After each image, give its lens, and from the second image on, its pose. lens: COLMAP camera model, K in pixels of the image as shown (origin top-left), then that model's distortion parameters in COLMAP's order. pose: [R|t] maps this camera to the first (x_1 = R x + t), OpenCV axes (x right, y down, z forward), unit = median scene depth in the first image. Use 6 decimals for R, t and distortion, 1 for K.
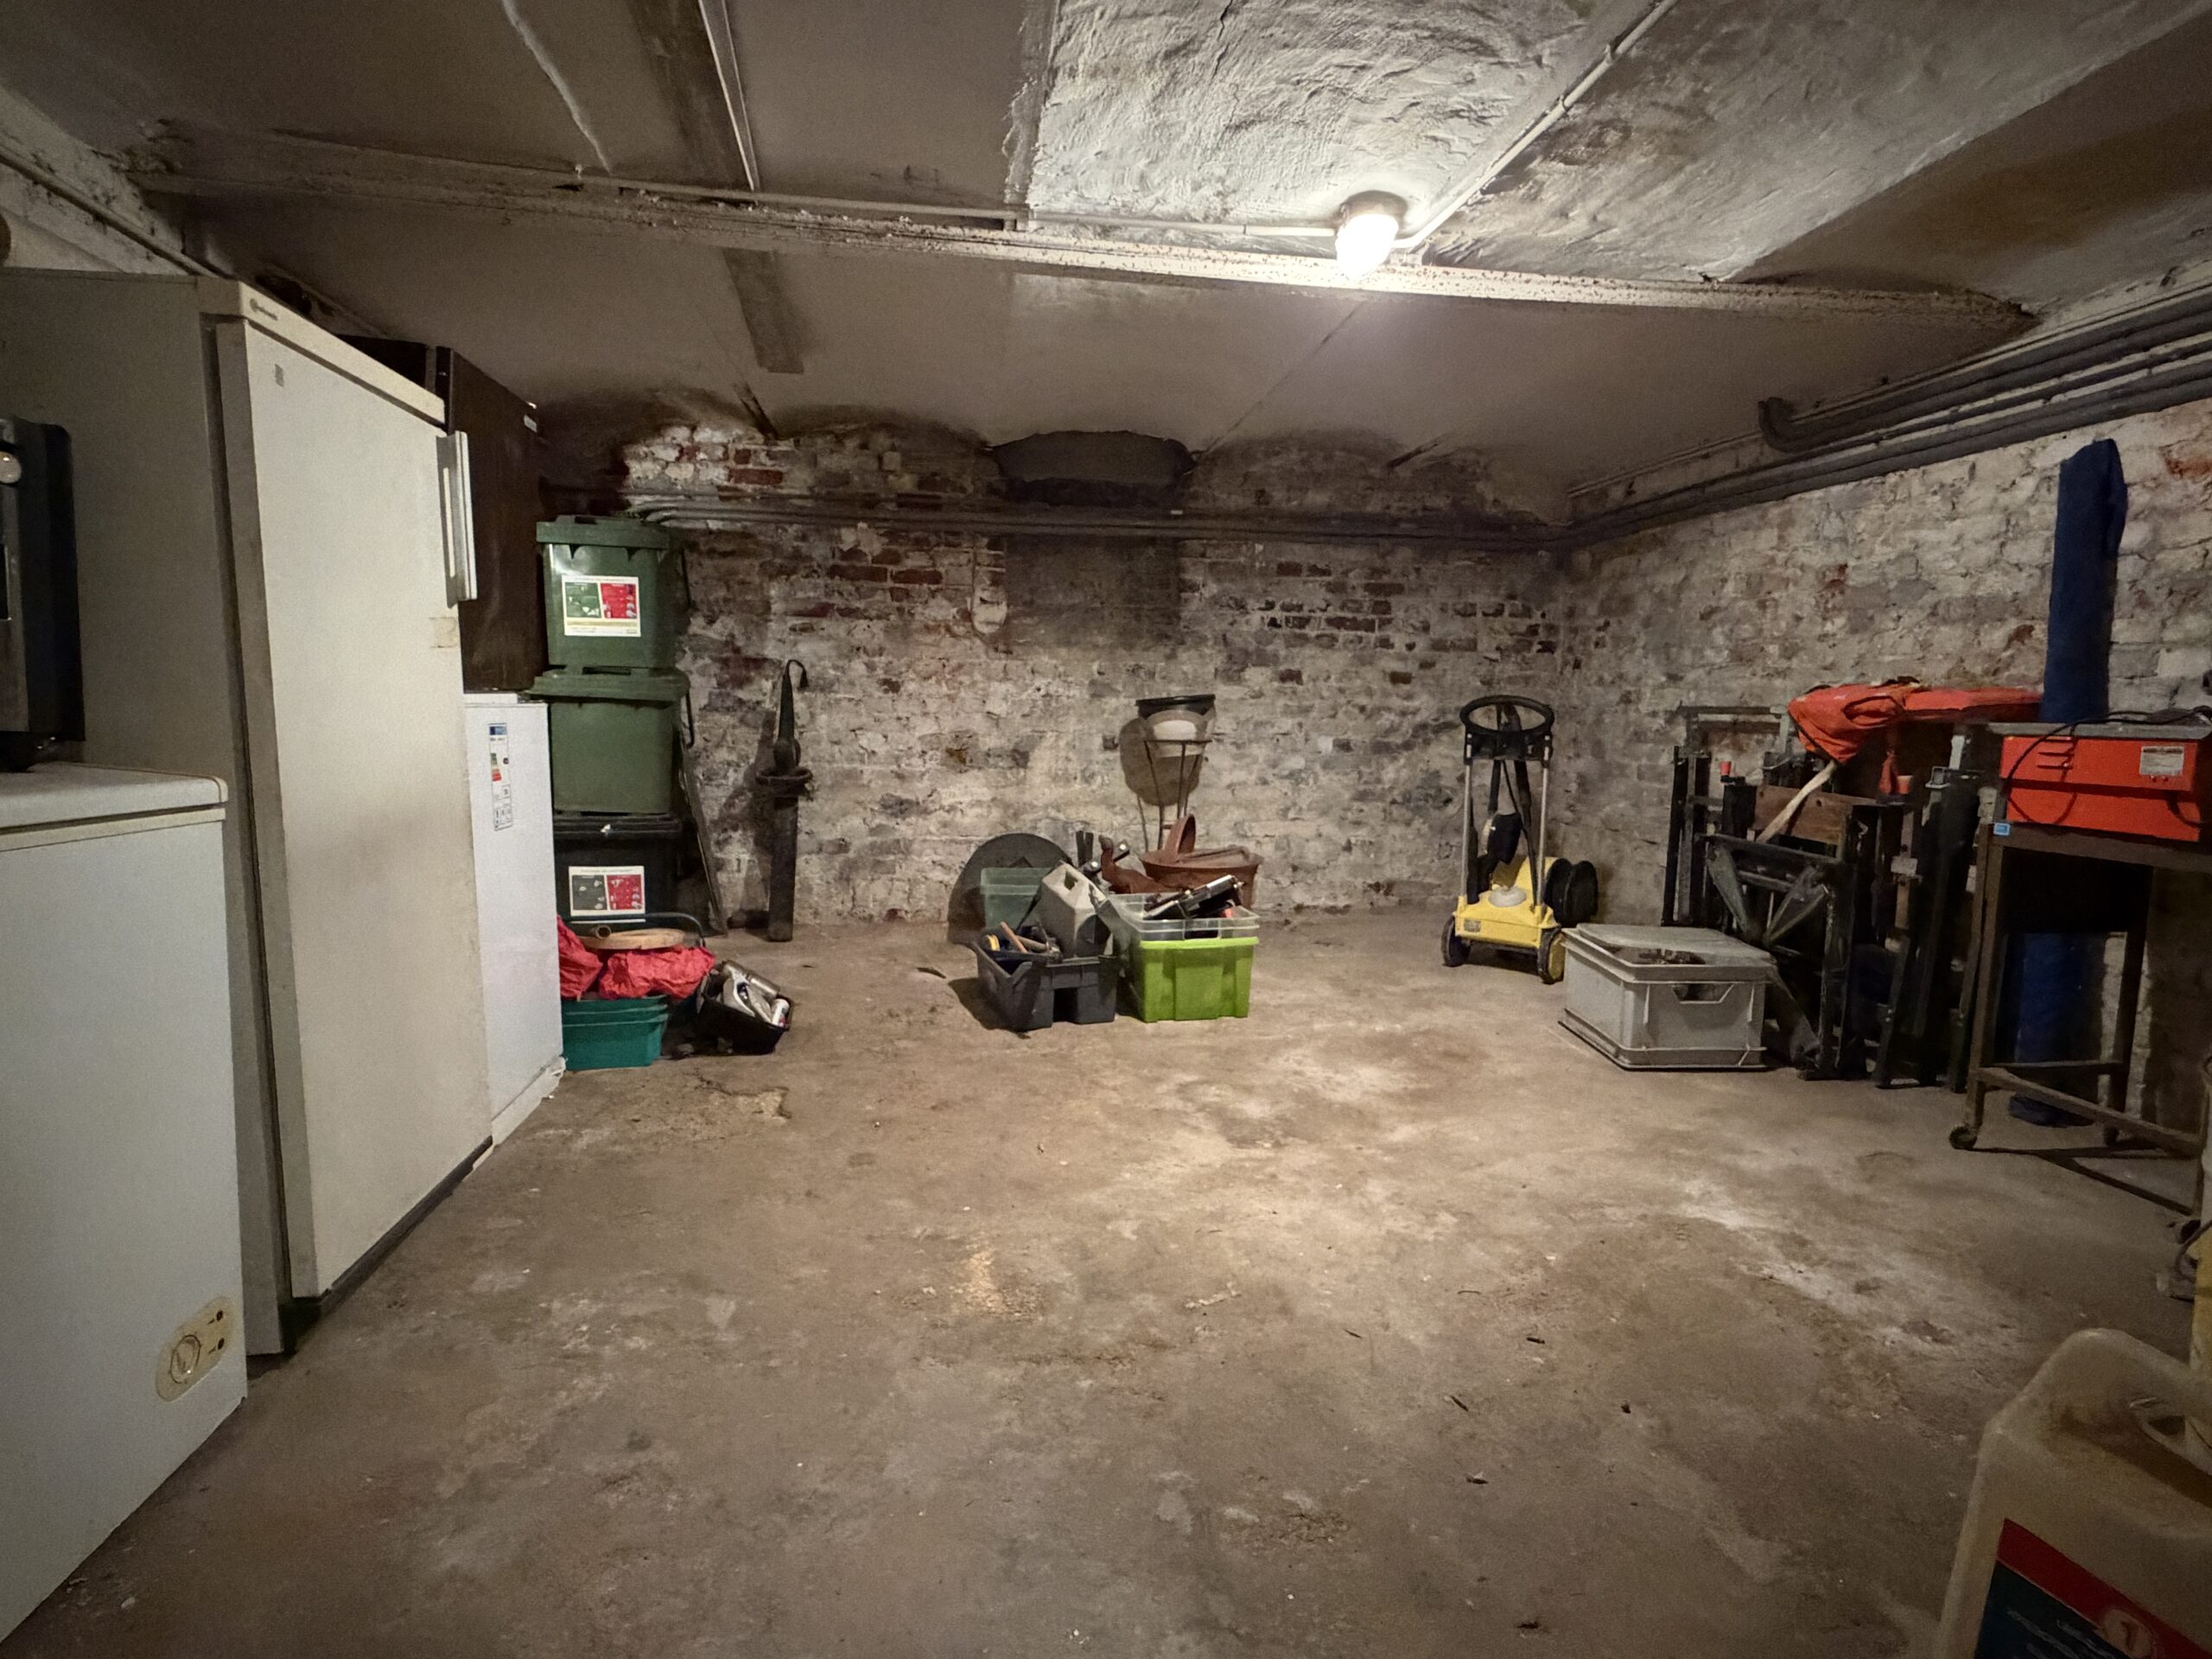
lens RADIAL K [[1152.0, 0, 1105.9], [0, 1152.0, 831.6], [0, 0, 1]] dist [-0.001404, 0.000180]
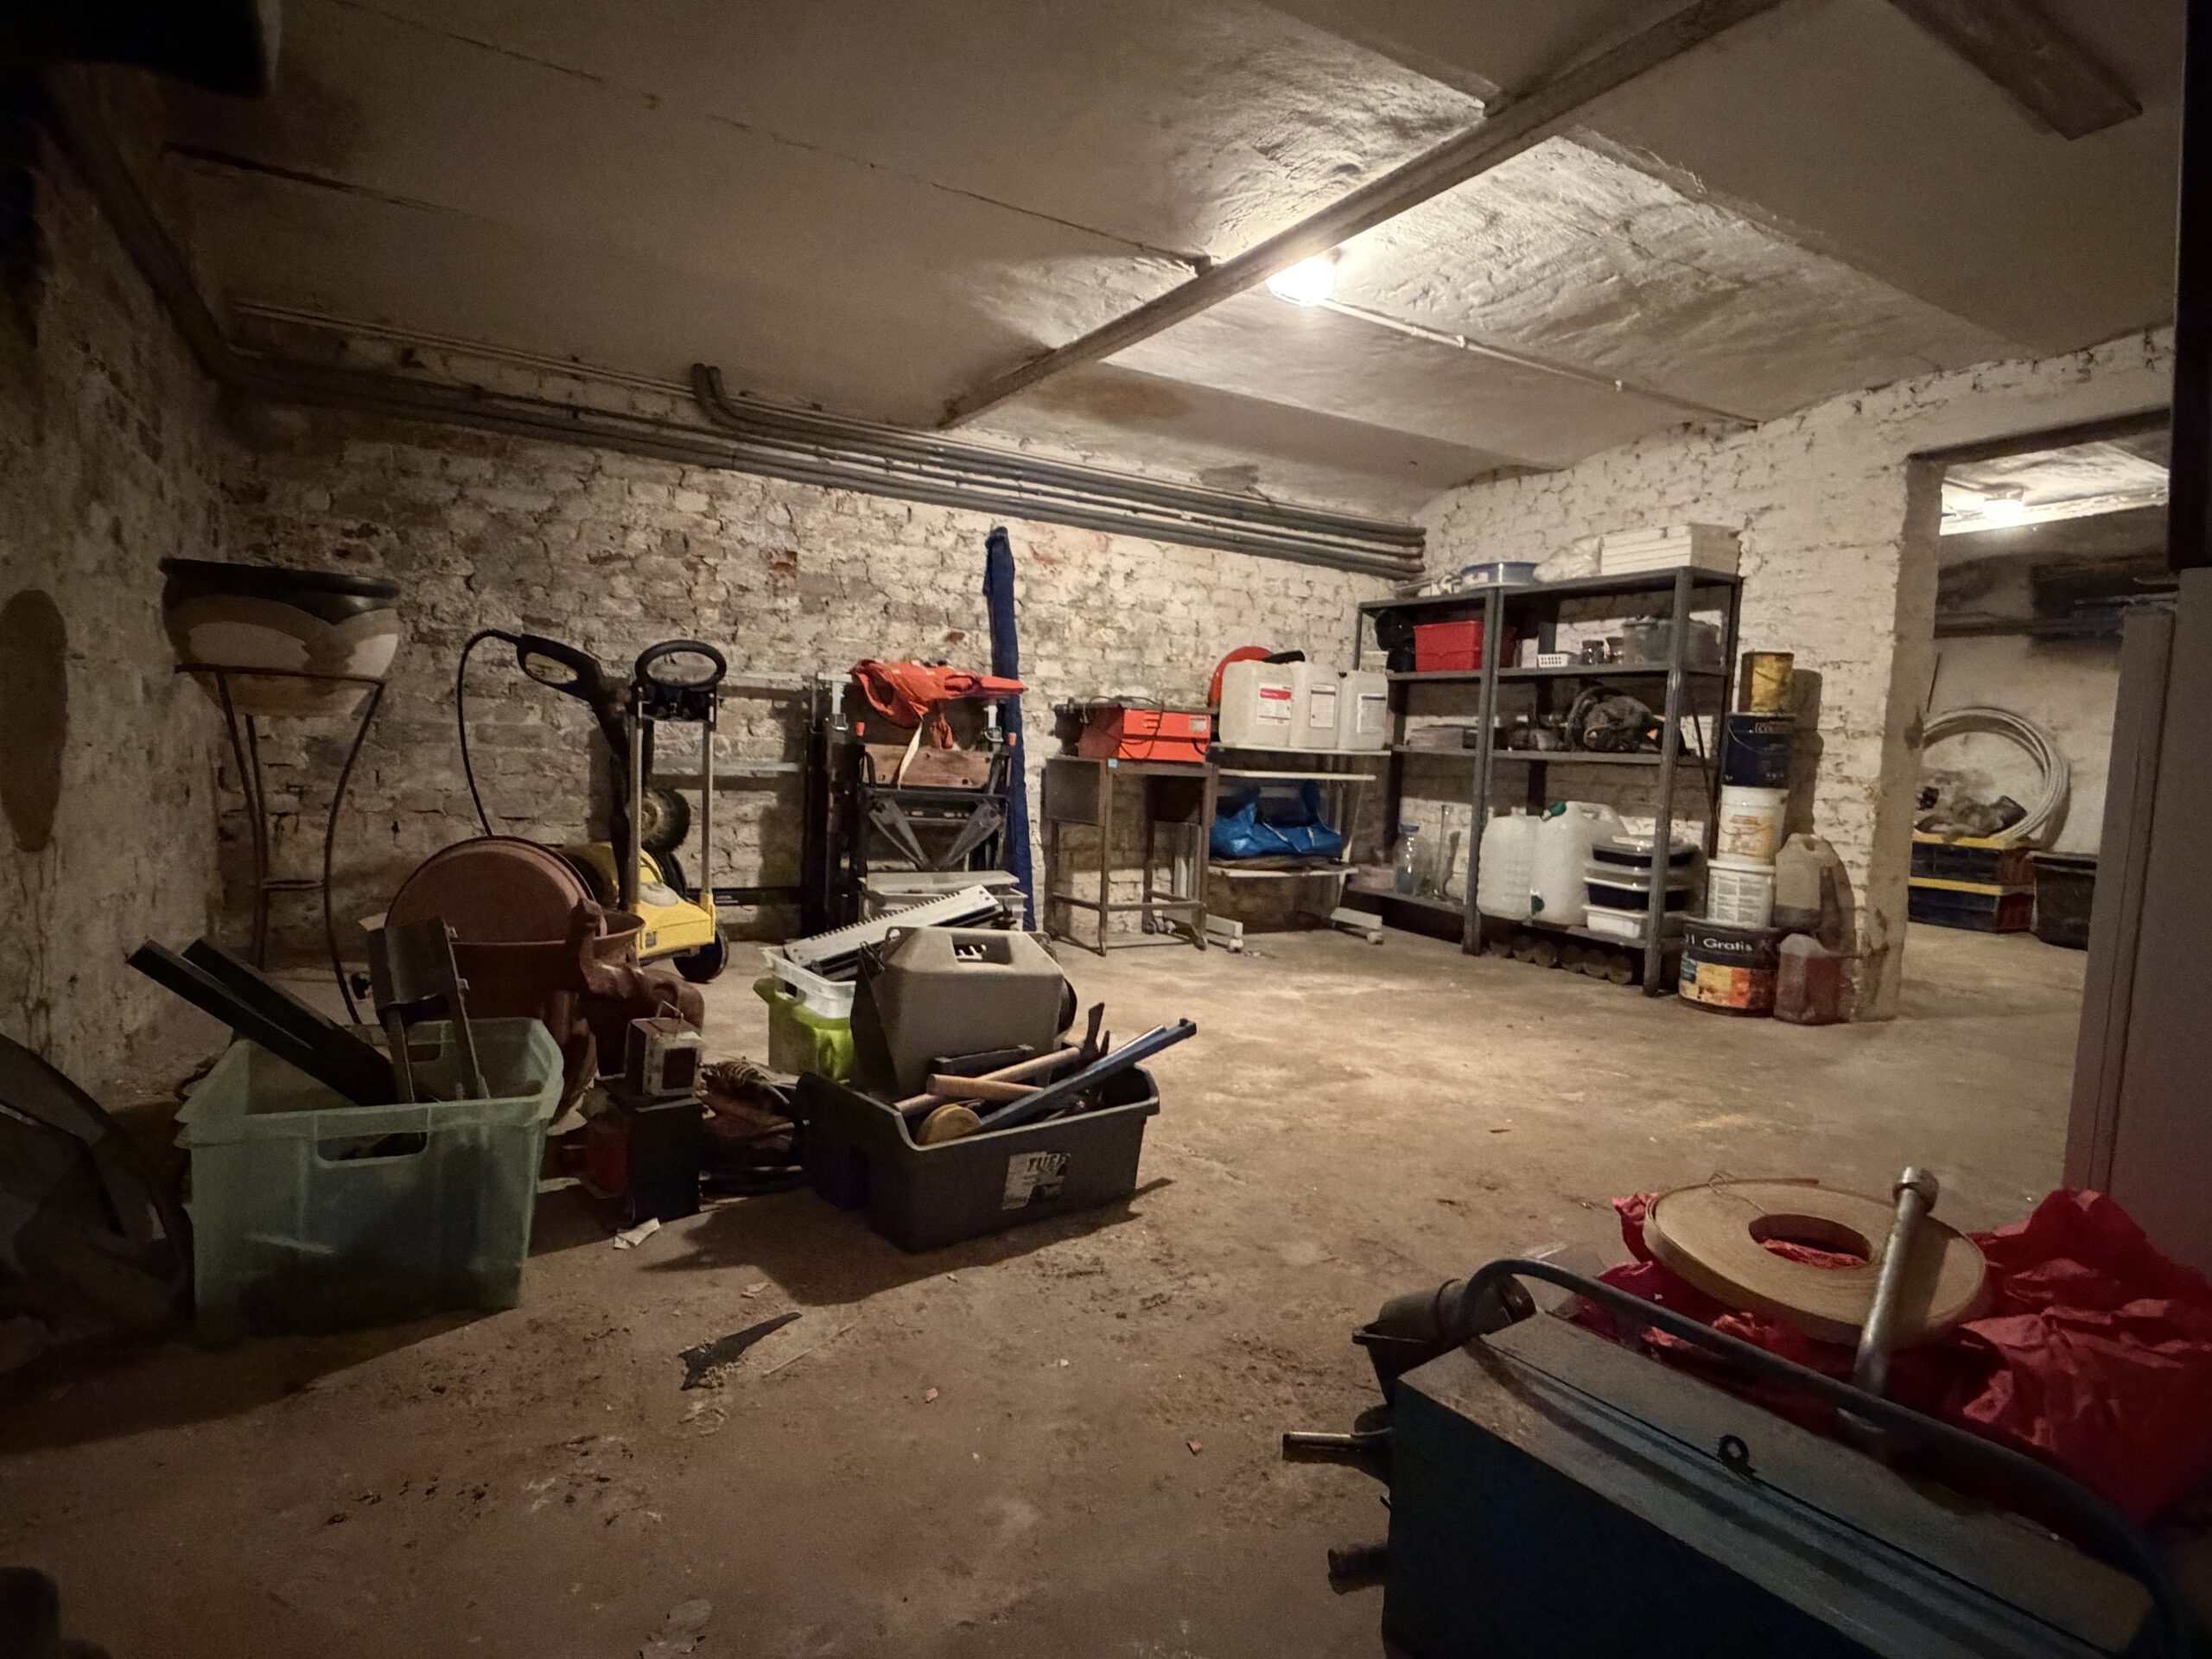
lens RADIAL K [[1152.0, 0, 1101.4], [0, 1152.0, 826.2], [0, 0, 1]] dist [-0.001404, 0.000180]
pose [[-0.369022, -0.089418, 0.925109, -0.641576], [0.050426, 0.991969, 0.115995, -0.086619], [-0.928052, 0.089454, -0.361549, 1.302284]]
